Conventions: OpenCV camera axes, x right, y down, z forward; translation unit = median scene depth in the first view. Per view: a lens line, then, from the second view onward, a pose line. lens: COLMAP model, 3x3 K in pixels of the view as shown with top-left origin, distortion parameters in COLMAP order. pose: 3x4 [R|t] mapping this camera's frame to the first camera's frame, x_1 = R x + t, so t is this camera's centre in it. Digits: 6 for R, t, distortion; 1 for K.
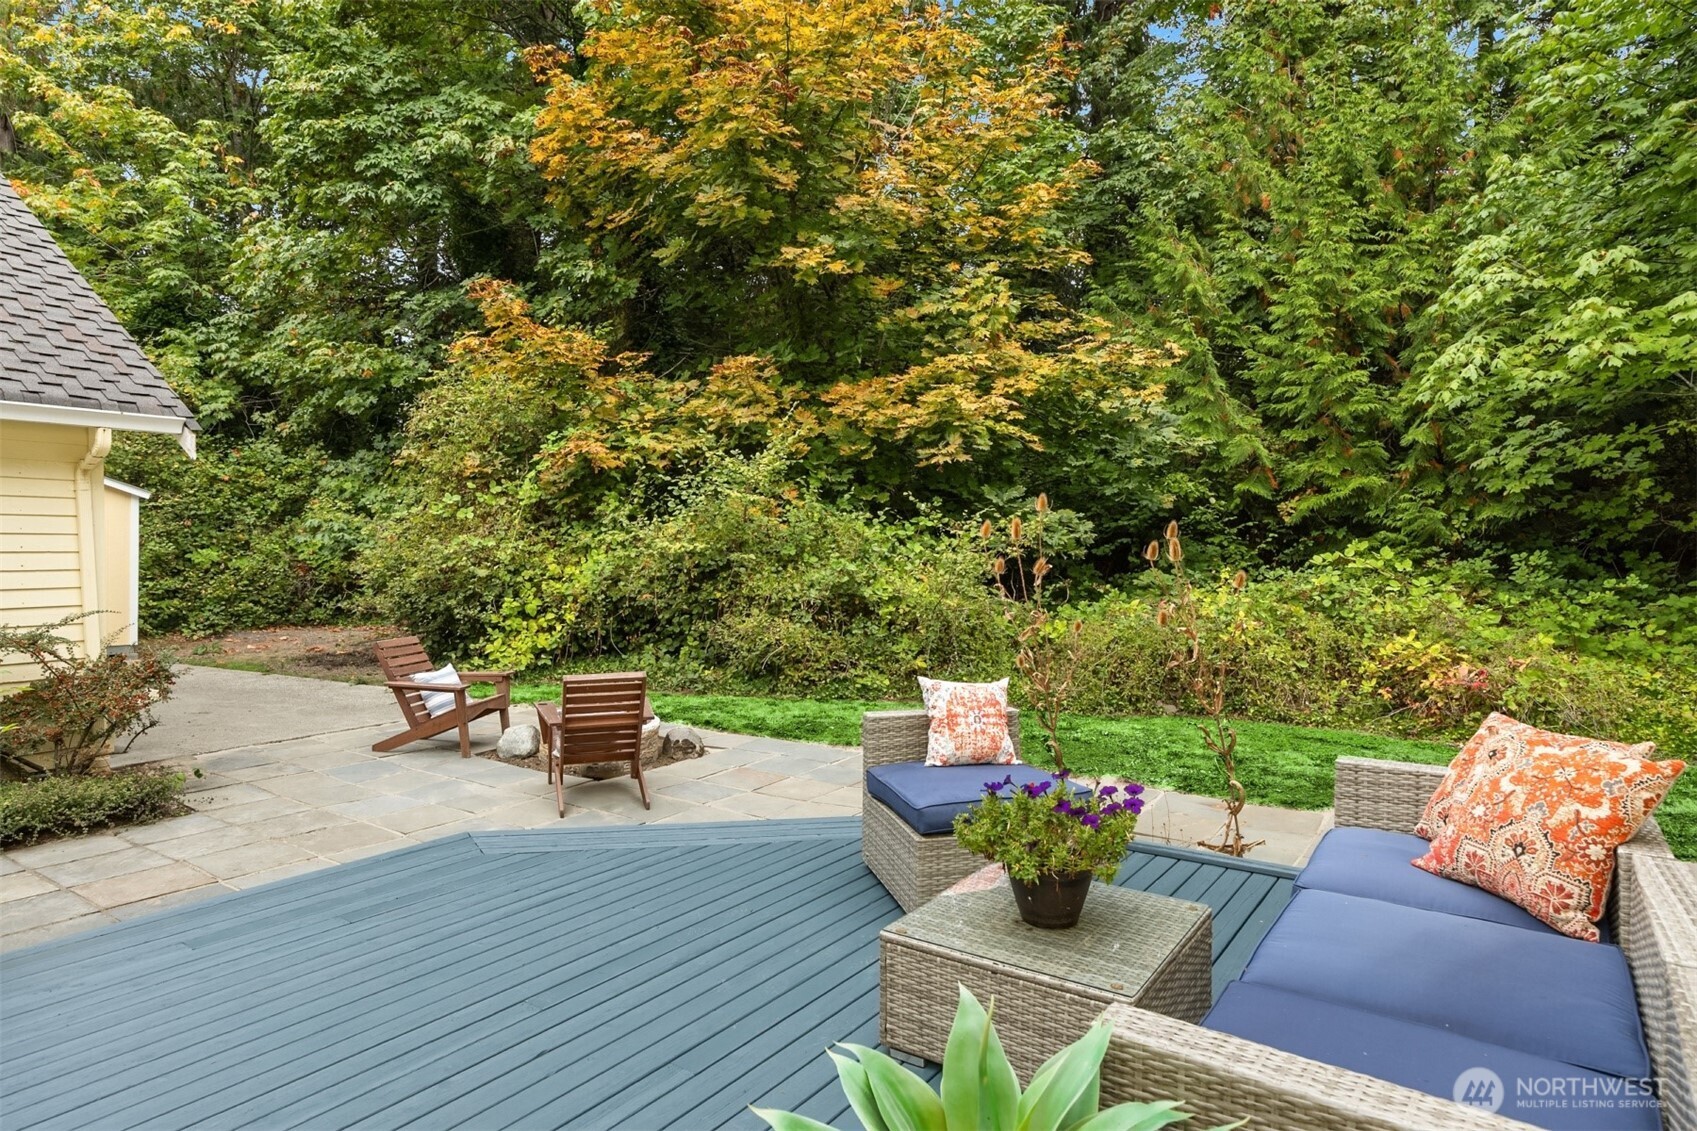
lens RADIAL K [[966.9, 0, 858.9], [0, 966.9, 557.4], [0, 0, 1]] dist [0.037085, 0.001548]
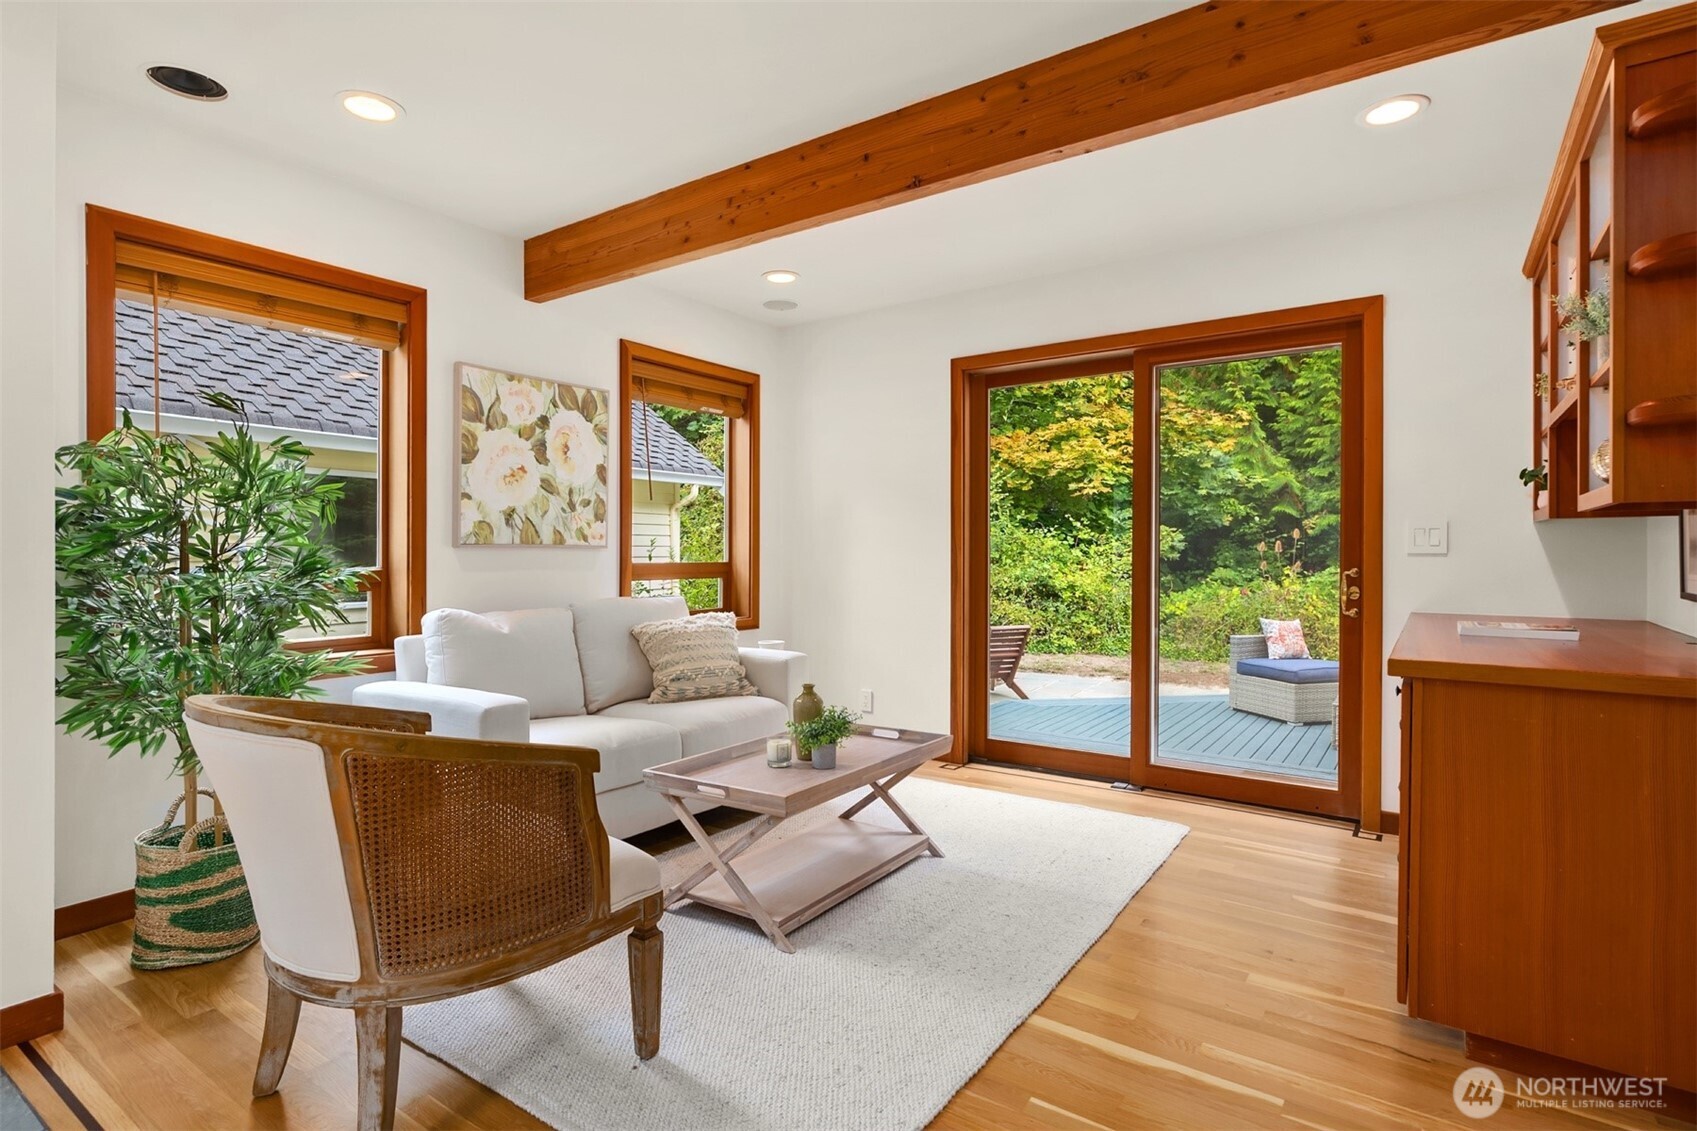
lens RADIAL K [[843.6, 0, 847.7], [0, 843.6, 561.0], [0, 0, 1]] dist [-0.000929, -0.000049]
pose [[0.999987, -0.000836, -0.005030, -0.236728], [0.000836, 1.000000, -0.000007, 0.002062], [0.005030, 0.000003, 0.999987, -0.228420]]
